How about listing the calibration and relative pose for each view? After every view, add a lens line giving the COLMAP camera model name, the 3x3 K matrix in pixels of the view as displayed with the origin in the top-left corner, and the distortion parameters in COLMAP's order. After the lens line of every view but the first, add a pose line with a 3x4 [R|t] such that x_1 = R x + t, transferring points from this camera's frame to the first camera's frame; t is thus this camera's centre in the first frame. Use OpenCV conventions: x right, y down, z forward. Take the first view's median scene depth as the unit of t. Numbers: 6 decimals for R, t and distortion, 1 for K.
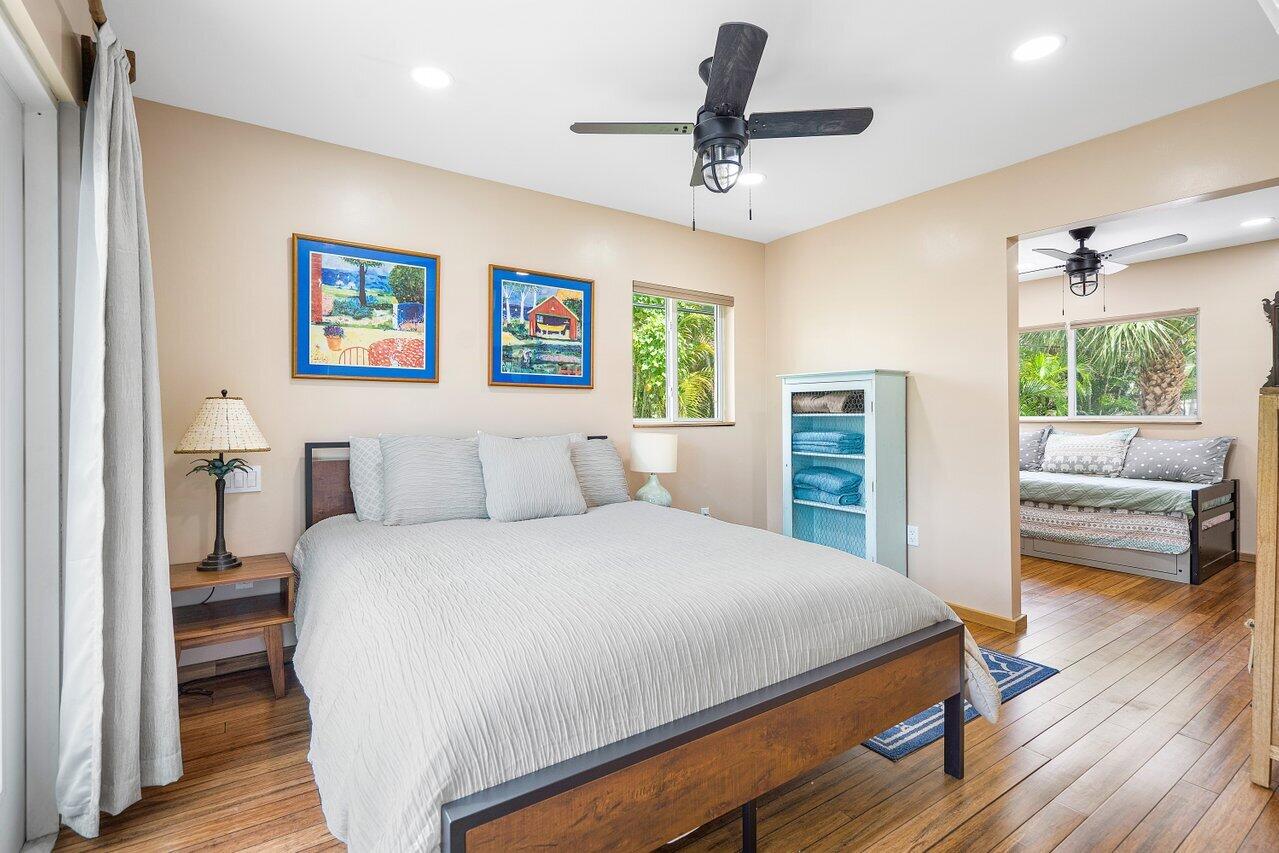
lens RADIAL K [[598.4, 0, 636.4], [0, 598.4, 404.9], [0, 0, 1]] dist [0.000379, 0.000038]
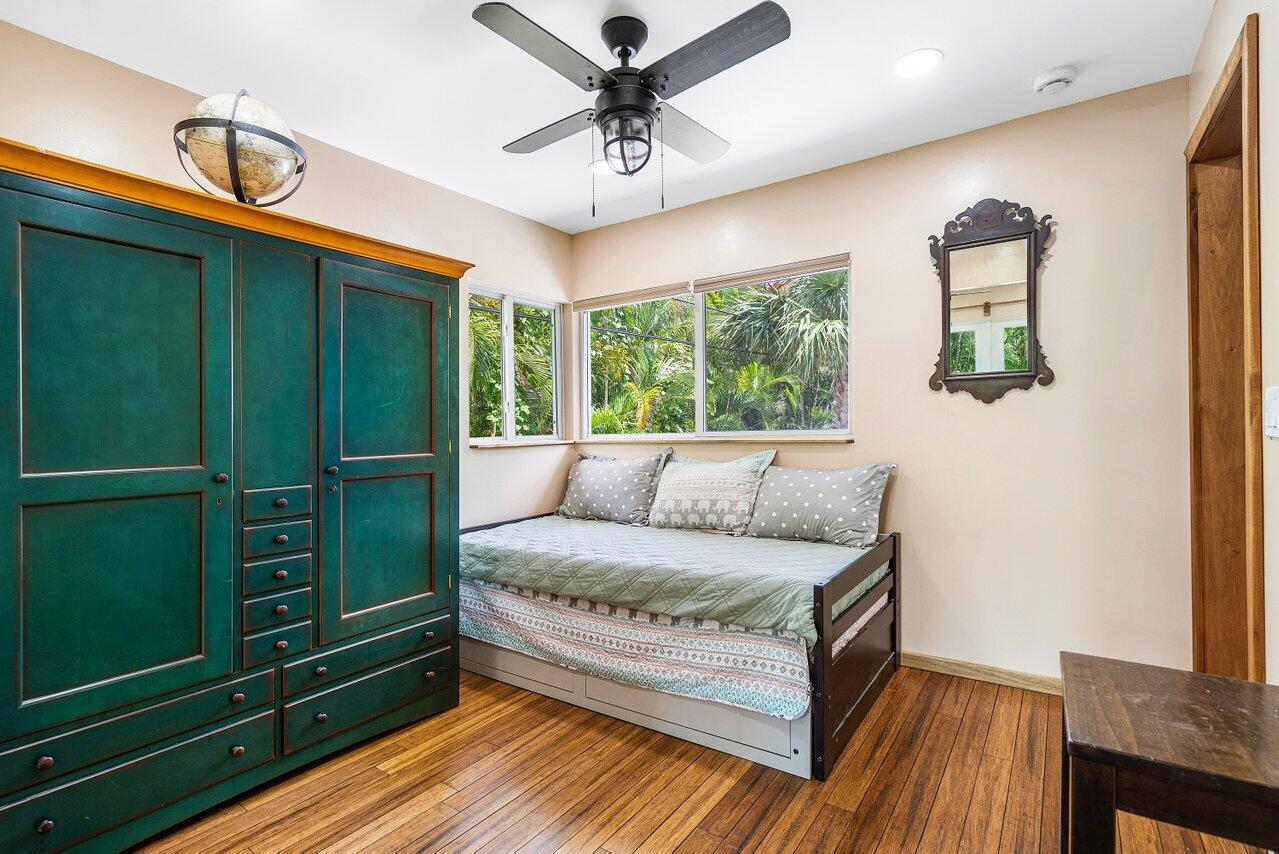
lens RADIAL K [[576.1, 0, 657.5], [0, 576.1, 430.1], [0, 0, 1]] dist [0.000241, 0.000063]
pose [[0.937529, -0.016354, 0.347524, 0.569981], [0.011457, 0.999804, 0.016143, 0.006935], [-0.347719, -0.011153, 0.937532, 0.533996]]
